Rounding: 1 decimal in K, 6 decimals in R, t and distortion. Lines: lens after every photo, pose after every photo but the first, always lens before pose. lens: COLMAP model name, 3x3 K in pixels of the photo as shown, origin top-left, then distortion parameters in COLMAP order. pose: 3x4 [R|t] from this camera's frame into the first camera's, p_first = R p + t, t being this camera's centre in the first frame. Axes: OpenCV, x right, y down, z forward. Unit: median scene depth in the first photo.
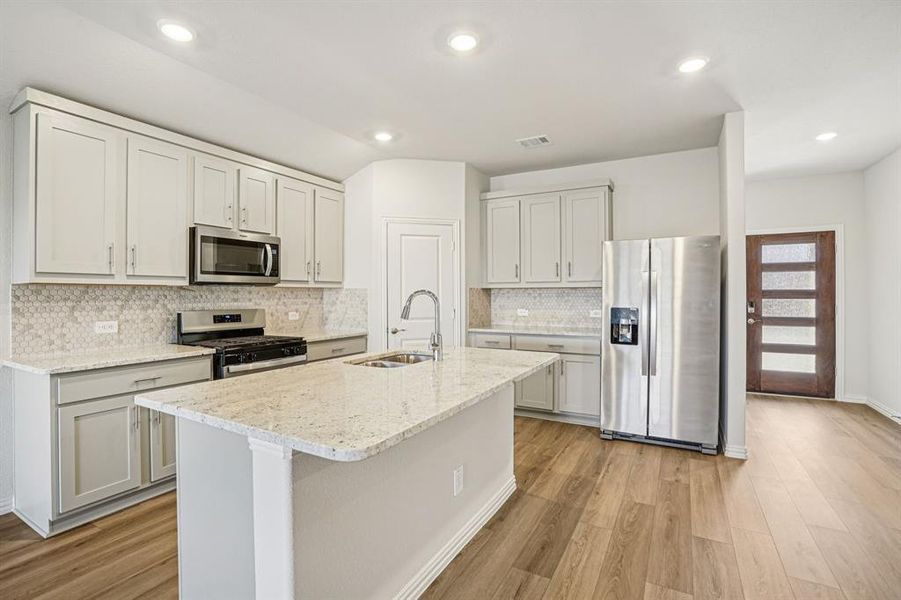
lens RADIAL K [[420.6, 0, 437.3], [0, 420.6, 296.5], [0, 0, 1]] dist [-0.046199, 0.014428]
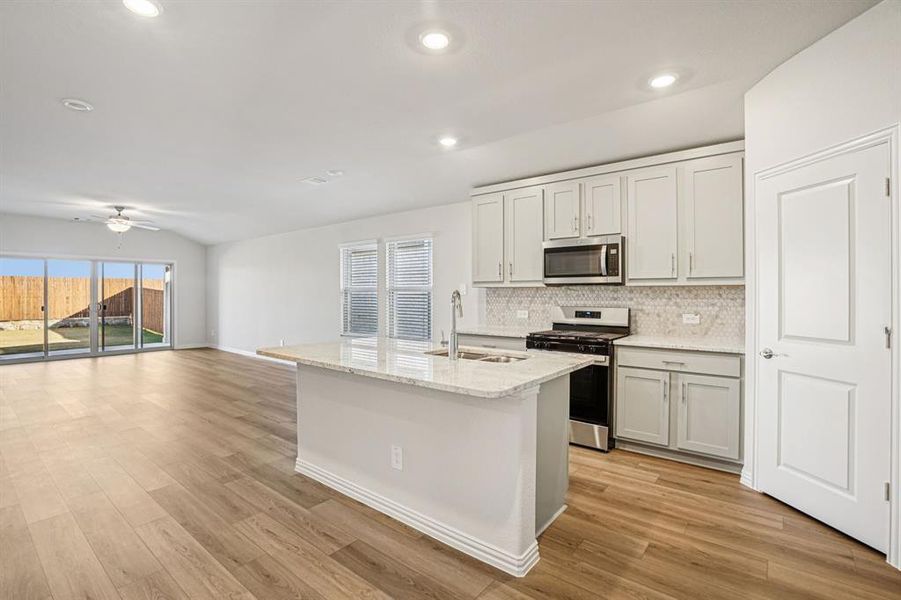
lens RADIAL K [[420.6, 0, 445.1], [0, 420.6, 293.1], [0, 0, 1]] dist [-0.046199, 0.014428]
pose [[-0.147398, 0.001615, -0.989076, 0.717000], [-0.006611, 0.999975, 0.002618, -0.006863], [0.989055, 0.006925, -0.147383, 0.800140]]
